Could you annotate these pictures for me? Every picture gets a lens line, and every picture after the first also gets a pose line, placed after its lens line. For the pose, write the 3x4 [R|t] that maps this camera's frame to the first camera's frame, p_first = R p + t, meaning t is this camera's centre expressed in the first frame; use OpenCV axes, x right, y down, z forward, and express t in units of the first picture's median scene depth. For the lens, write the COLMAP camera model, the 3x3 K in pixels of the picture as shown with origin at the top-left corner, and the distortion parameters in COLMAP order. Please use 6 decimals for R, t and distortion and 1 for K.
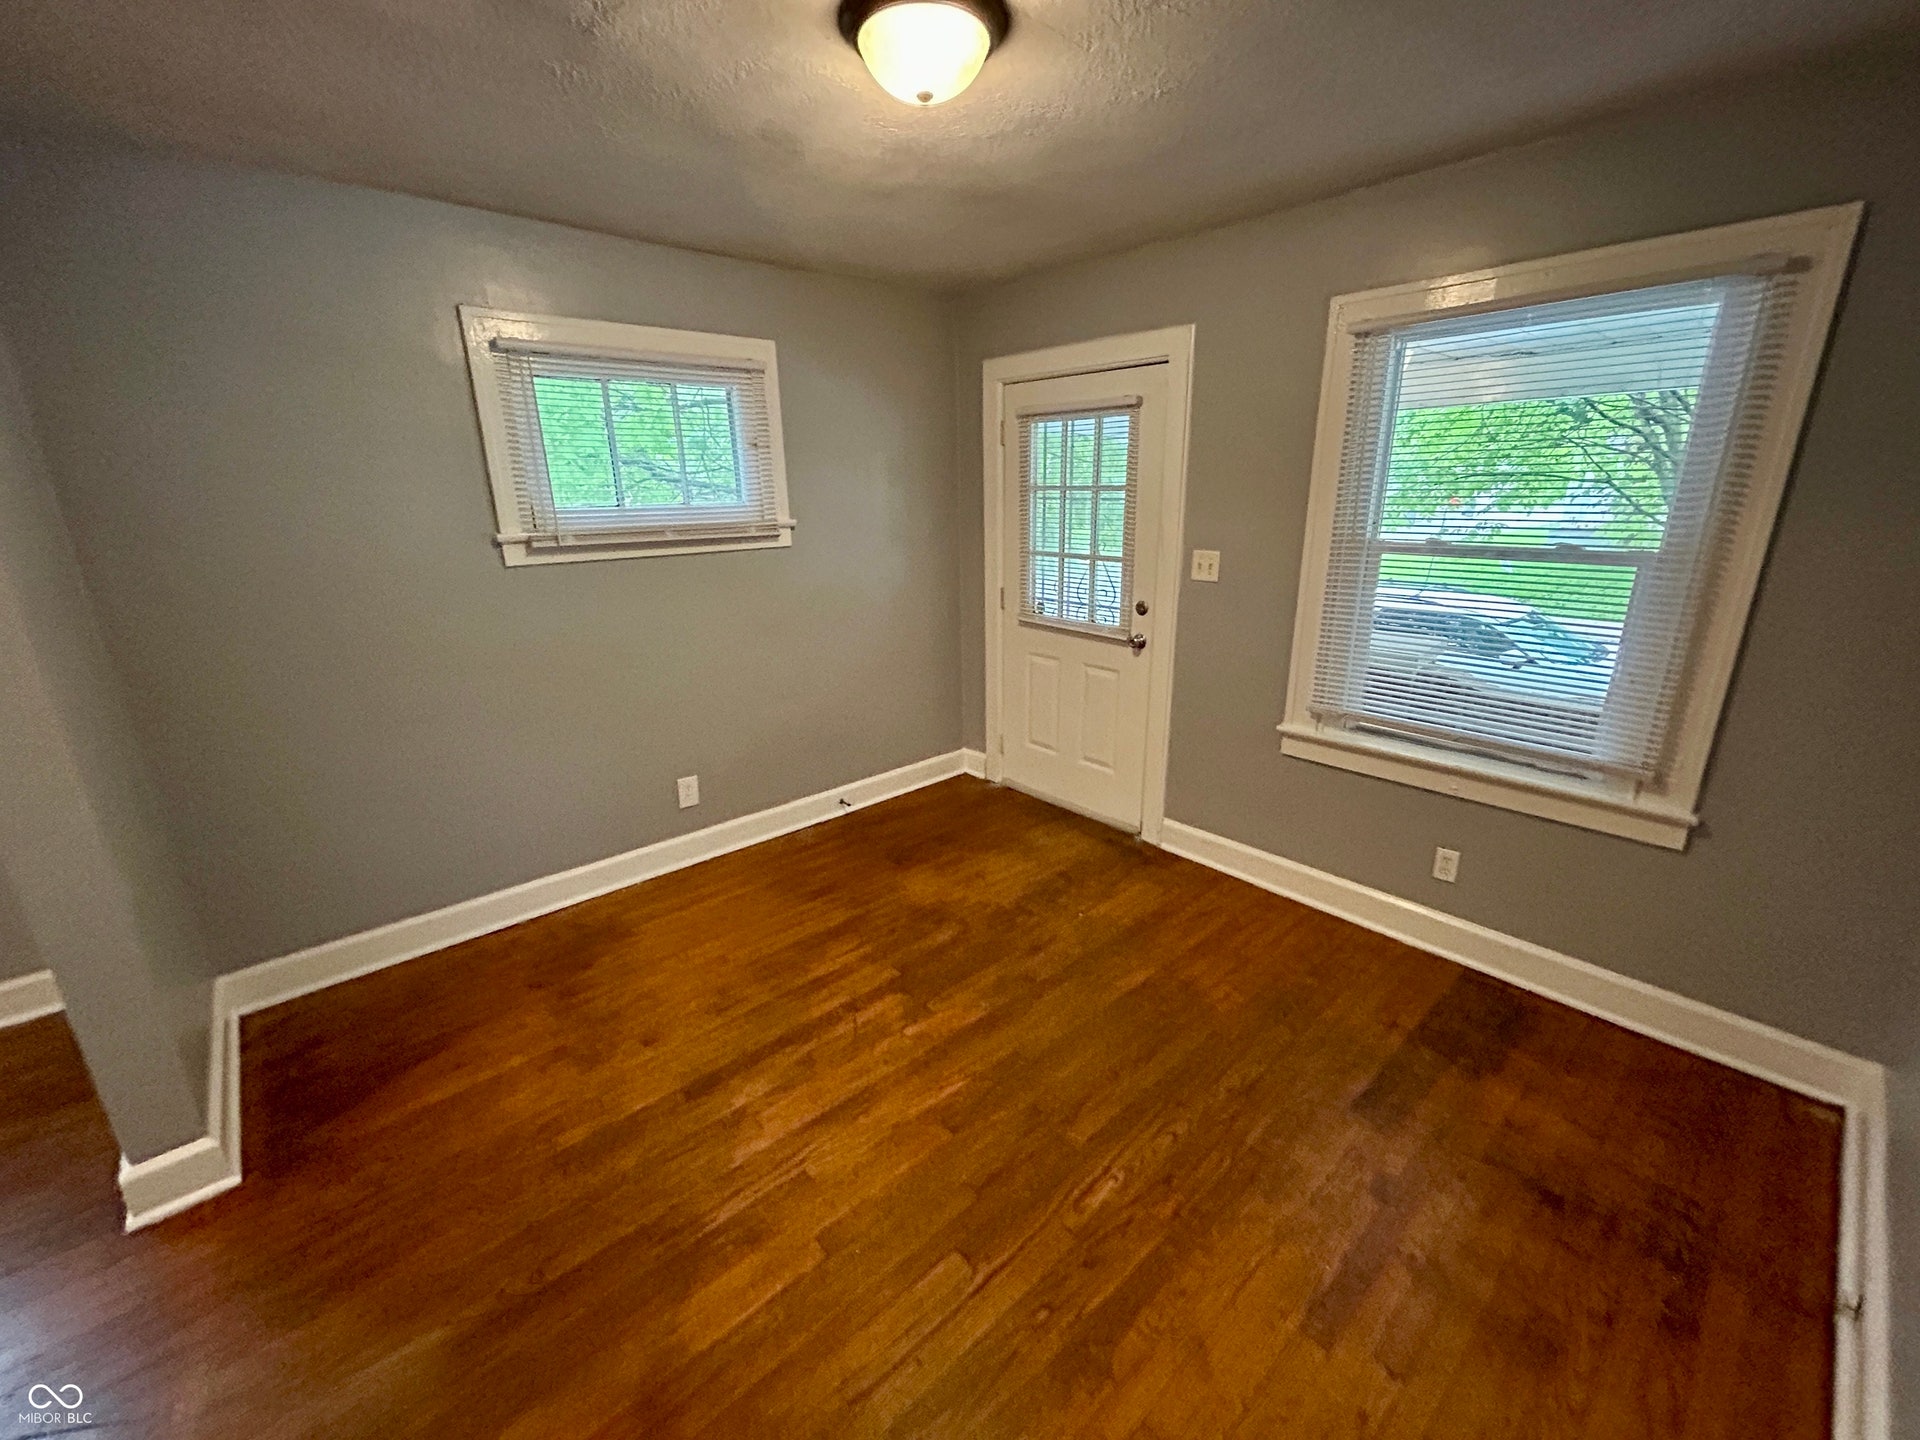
lens RADIAL K [[776.2, 0, 957.5], [0, 776.2, 717.5], [0, 0, 1]] dist [-0.000027, 0.000831]
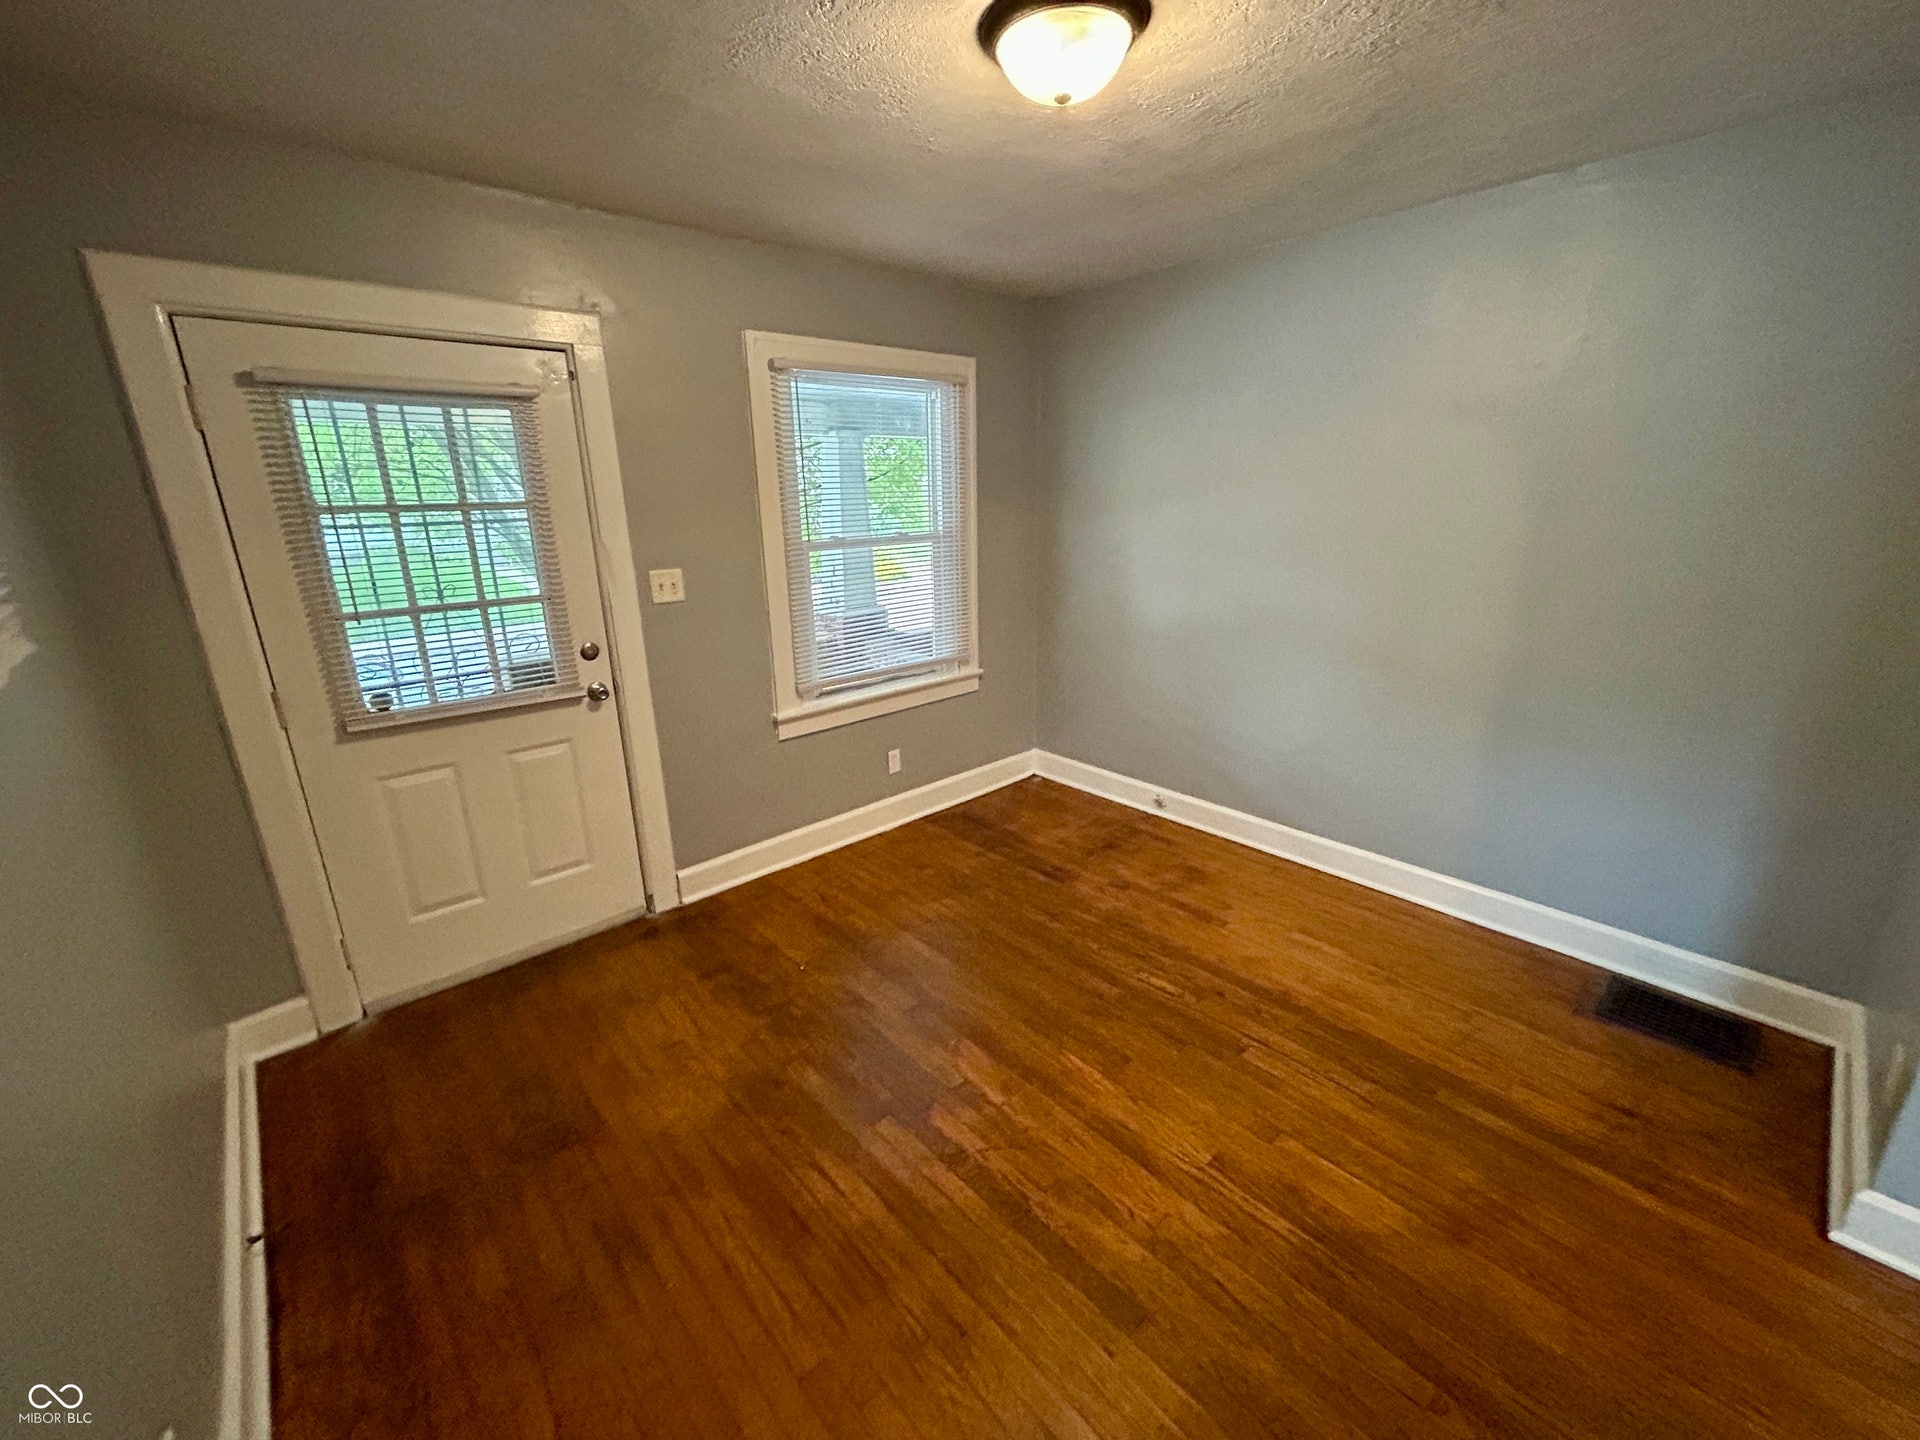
lens RADIAL K [[774.9, 0, 958.3], [0, 774.9, 718.0], [0, 0, 1]] dist [-0.003236, 0.000066]
pose [[-0.005887, -0.272725, 0.962074, -0.736790], [0.306781, 0.915205, 0.261316, -0.224566], [-0.951762, 0.296684, 0.078279, 0.778371]]
